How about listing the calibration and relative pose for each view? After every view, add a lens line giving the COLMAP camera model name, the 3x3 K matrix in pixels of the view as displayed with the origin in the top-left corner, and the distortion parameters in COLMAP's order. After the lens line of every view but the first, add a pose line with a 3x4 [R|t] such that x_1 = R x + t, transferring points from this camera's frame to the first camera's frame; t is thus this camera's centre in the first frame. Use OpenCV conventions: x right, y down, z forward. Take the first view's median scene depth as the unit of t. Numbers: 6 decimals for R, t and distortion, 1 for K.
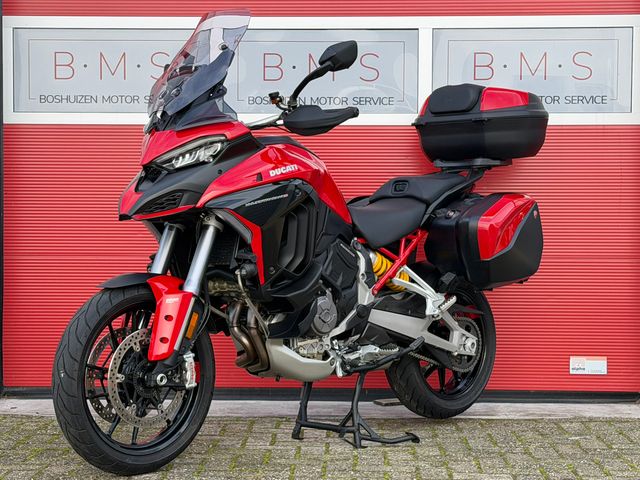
lens RADIAL K [[1356.9, 0, 319.4], [0, 1356.9, 253.2], [0, 0, 1]] dist [0.147546, 0.000000]
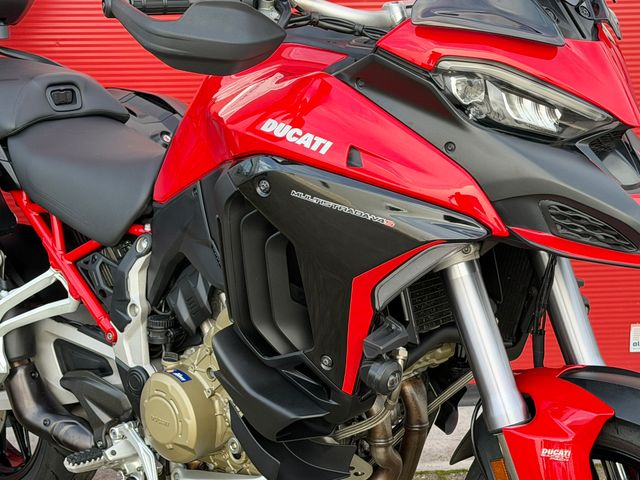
lens RADIAL K [[1356.9, 0, 320.6], [0, 1356.9, 248.9], [0, 0, 1]] dist [0.147546, 0.000000]
pose [[0.988898, -0.042776, 0.142302, -0.047670], [0.013386, 0.979419, 0.201391, -0.100367], [-0.147988, -0.197251, 0.969119, 0.527701]]
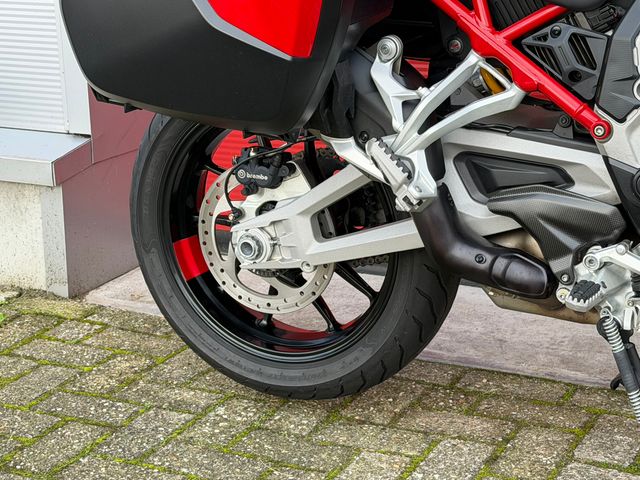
lens RADIAL K [[1356.9, 0, 318.7], [0, 1356.9, 245.5], [0, 0, 1]] dist [0.147546, 0.000000]
pose [[0.910988, -0.143094, 0.386815, -0.269664], [0.035436, 0.961571, 0.272258, -0.045271], [-0.410909, -0.234317, 0.881050, 0.706480]]
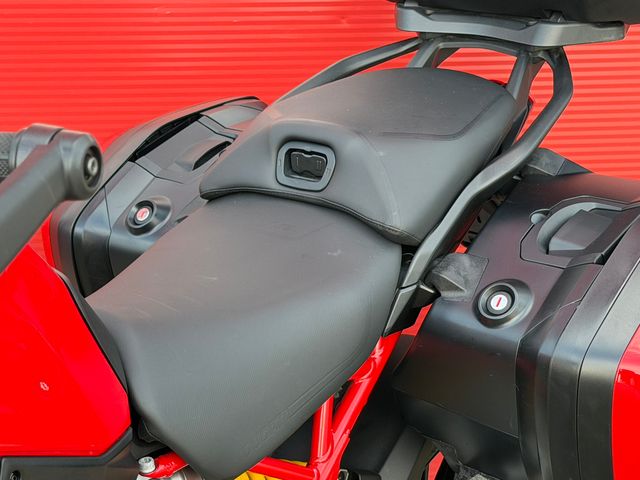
lens RADIAL K [[1356.9, 0, 319.4], [0, 1356.9, 241.1], [0, 0, 1]] dist [0.147546, 0.000000]
pose [[0.993533, -0.040361, 0.106127, 0.033104], [0.006672, 0.953826, 0.300284, -0.127070], [-0.113346, -0.297634, 0.947927, 0.767015]]
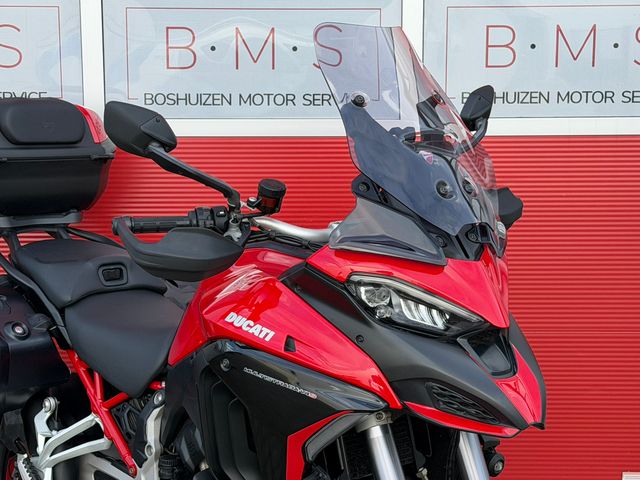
lens RADIAL K [[1356.9, 0, 315.5], [0, 1356.9, 254.3], [0, 0, 1]] dist [0.147546, 0.000000]
pose [[0.999301, -0.011699, 0.035504, 0.007637], [0.007445, 0.993025, 0.117673, -0.140117], [-0.036633, -0.117326, 0.992418, 0.406854]]
